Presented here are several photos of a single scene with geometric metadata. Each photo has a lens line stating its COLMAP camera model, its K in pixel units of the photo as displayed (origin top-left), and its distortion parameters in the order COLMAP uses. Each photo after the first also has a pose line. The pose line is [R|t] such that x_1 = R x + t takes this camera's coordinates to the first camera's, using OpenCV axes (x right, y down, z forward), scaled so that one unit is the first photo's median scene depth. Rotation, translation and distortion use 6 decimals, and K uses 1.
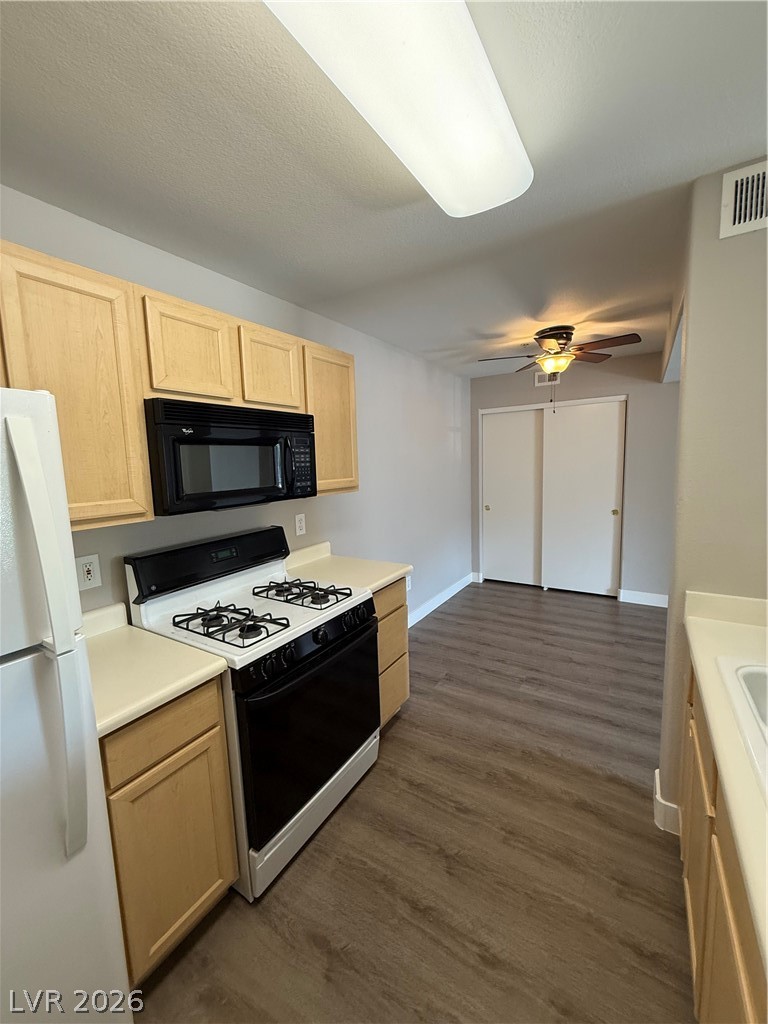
lens RADIAL K [[410.2, 0, 385.9], [0, 410.2, 509.7], [0, 0, 1]] dist [0.000676, -0.000203]
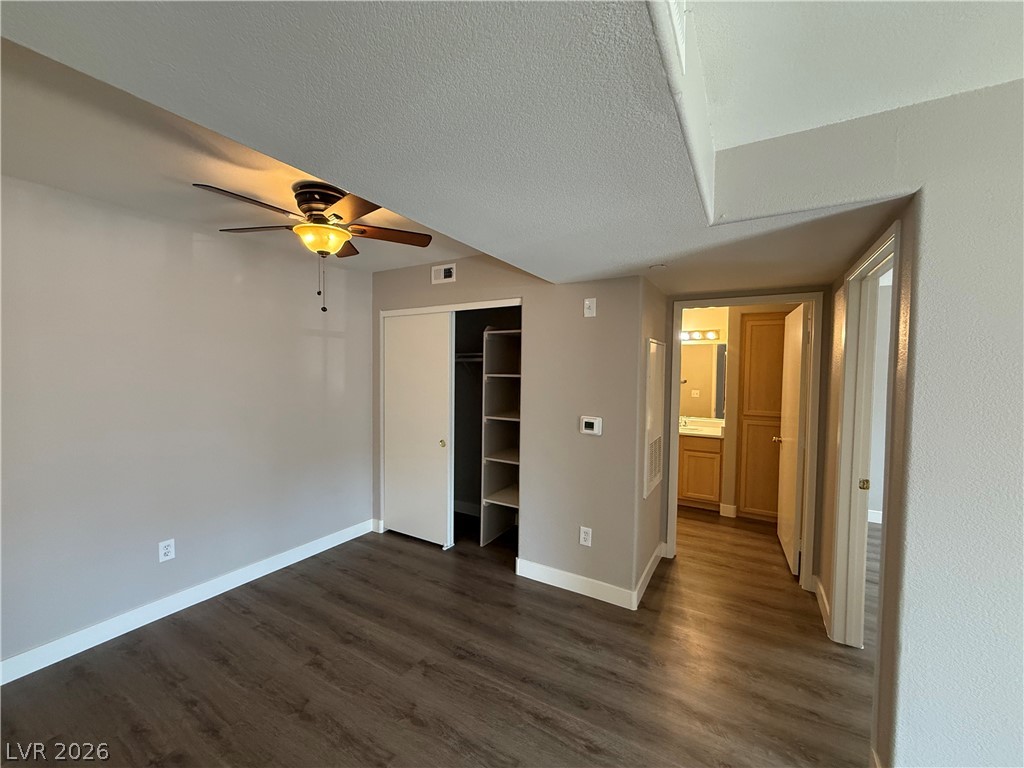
lens RADIAL K [[410.2, 0, 512.6], [0, 410.2, 383.0], [0, 0, 1]] dist [0.000676, -0.000203]
pose [[0.998503, 0.042108, 0.034918, 0.548161], [-0.038864, 0.995284, -0.088875, -0.053822], [-0.038496, 0.087385, 0.995431, 0.254218]]
